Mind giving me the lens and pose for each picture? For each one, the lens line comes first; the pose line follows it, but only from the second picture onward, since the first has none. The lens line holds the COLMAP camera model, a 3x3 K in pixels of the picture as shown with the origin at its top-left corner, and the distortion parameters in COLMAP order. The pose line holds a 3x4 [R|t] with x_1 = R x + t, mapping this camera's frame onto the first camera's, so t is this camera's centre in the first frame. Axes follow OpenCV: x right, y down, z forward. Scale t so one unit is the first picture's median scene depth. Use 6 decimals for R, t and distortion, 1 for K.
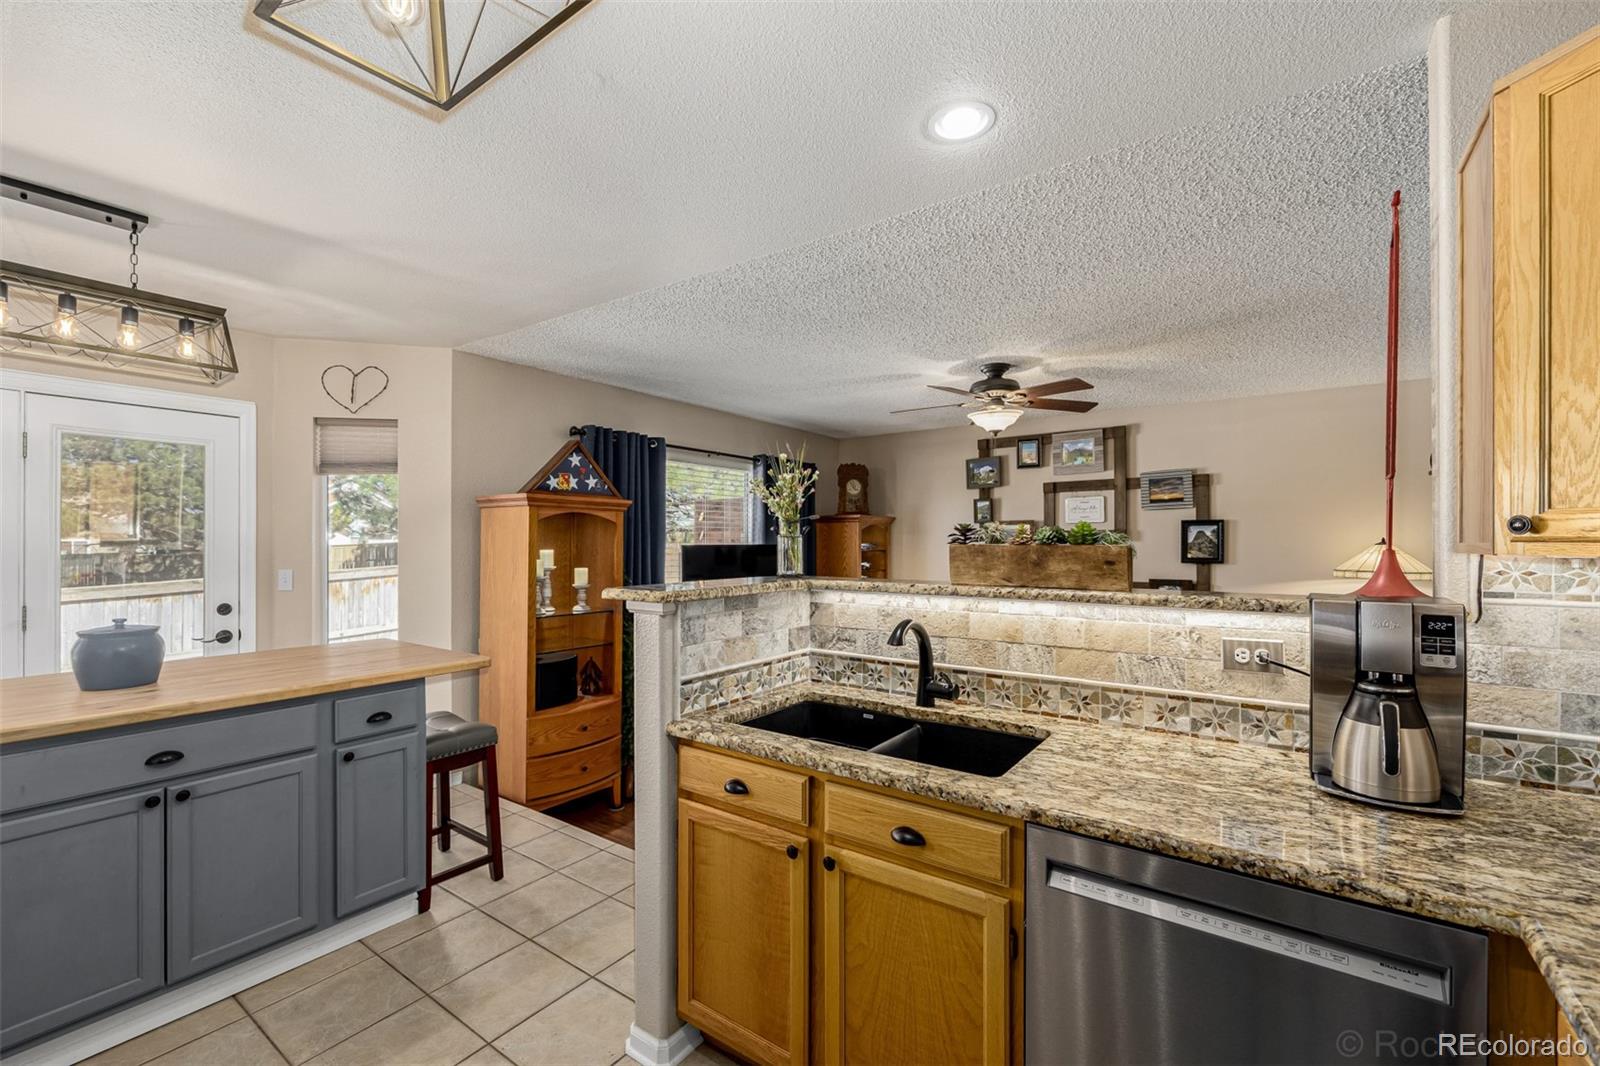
lens RADIAL K [[676.6, 0, 803.1], [0, 676.6, 539.9], [0, 0, 1]] dist [0.000778, 0.000503]
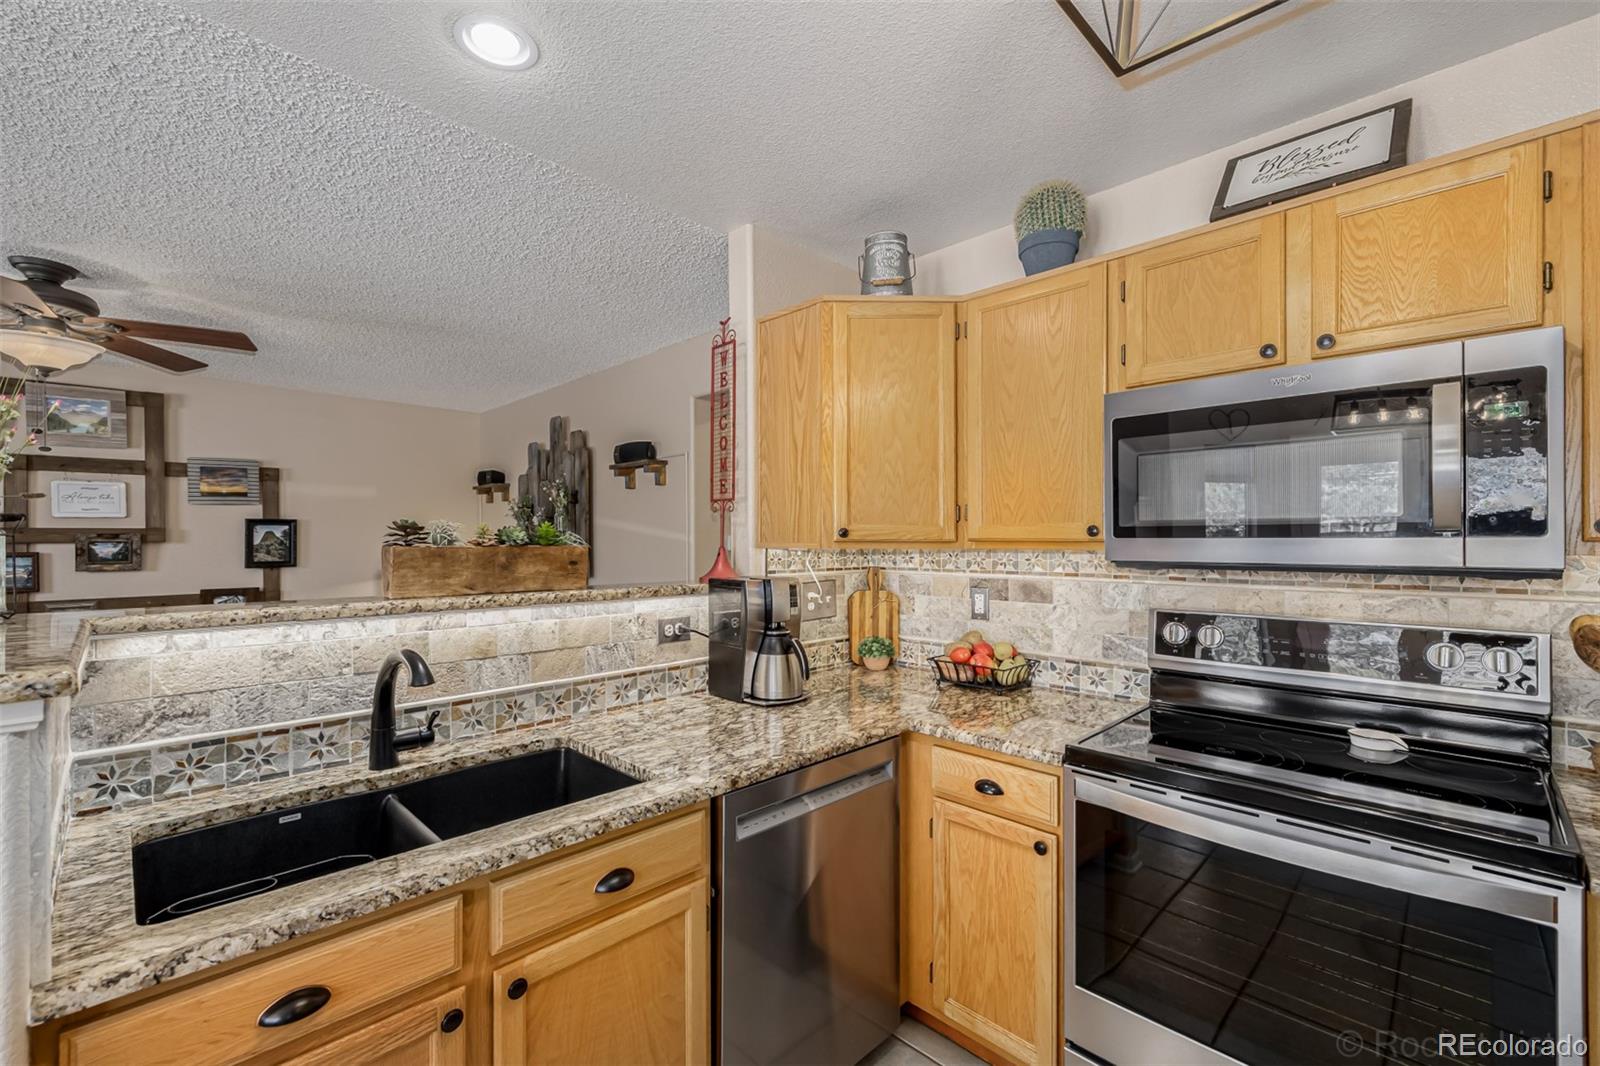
lens RADIAL K [[676.6, 0, 797.1], [0, 676.6, 539.9], [0, 0, 1]] dist [0.000778, 0.000503]
pose [[0.165171, 0.000823, 0.986265, -0.259573], [0.001321, 0.999999, -0.001056, 0.000085], [-0.986264, 0.001477, 0.165170, 0.242743]]
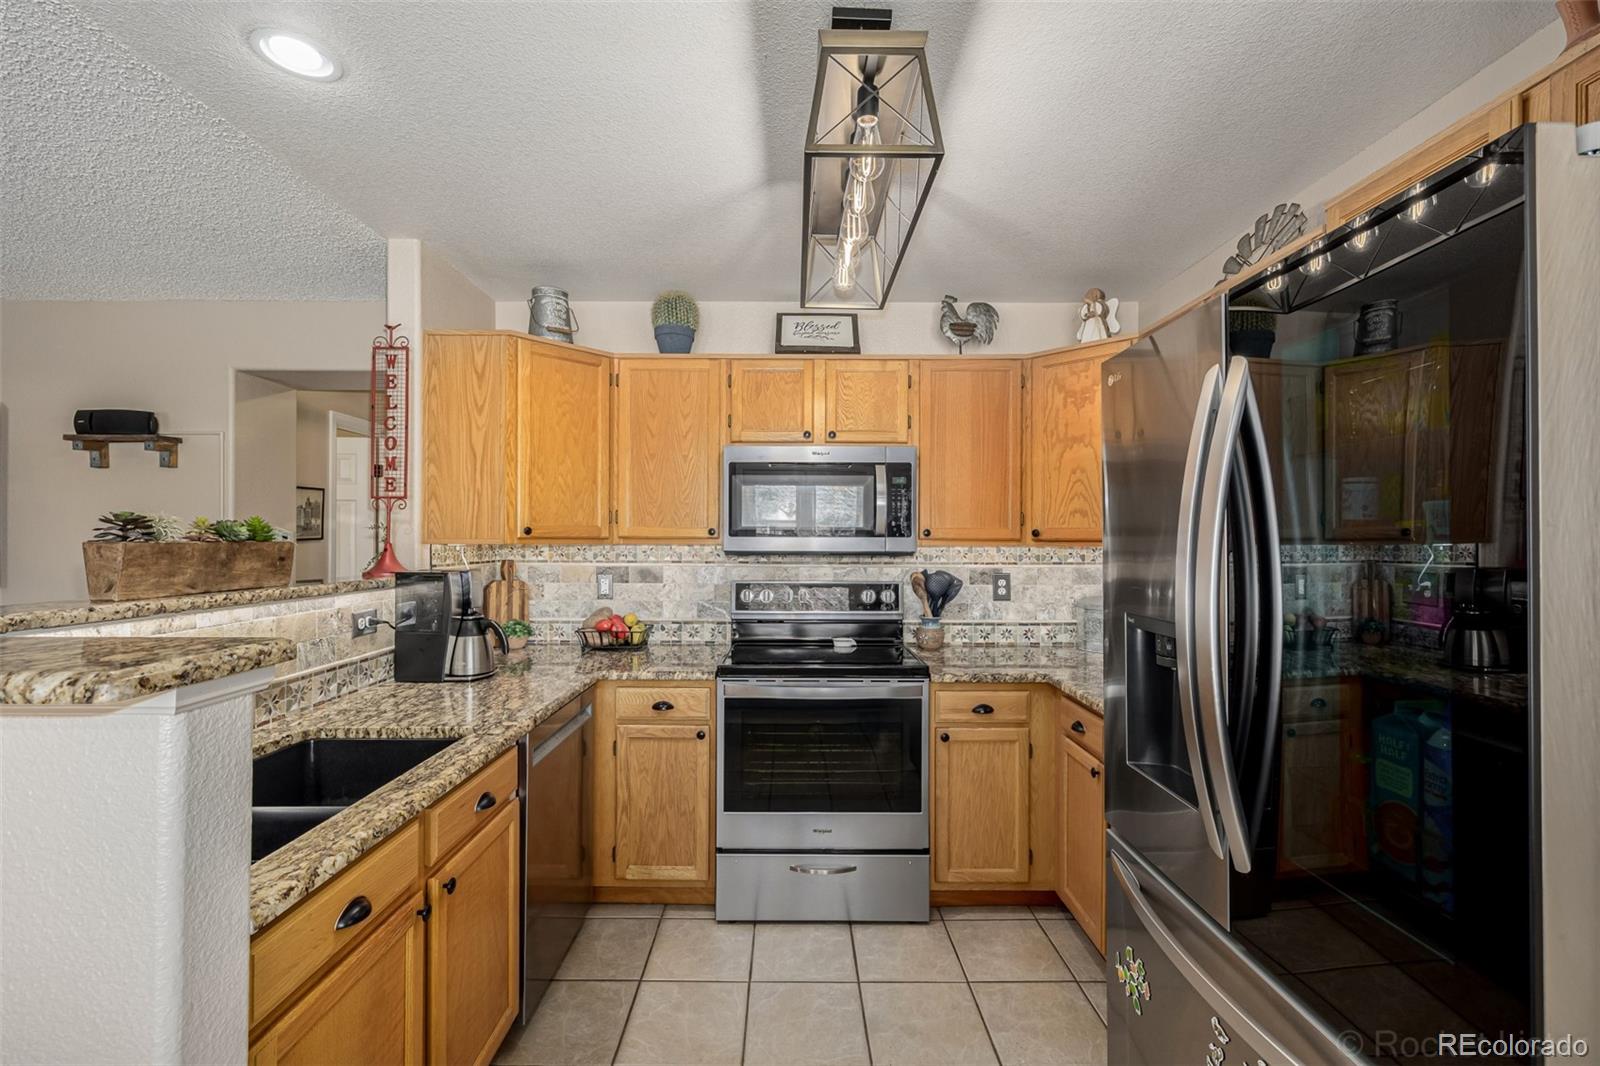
lens RADIAL K [[676.6, 0, 793.1], [0, 676.6, 533.1], [0, 0, 1]] dist [0.000778, 0.000503]
pose [[-0.580378, 0.002812, 0.814342, -0.411674], [-0.003966, 0.999972, -0.006279, -0.000844], [-0.814337, -0.006874, -0.580351, 0.481369]]
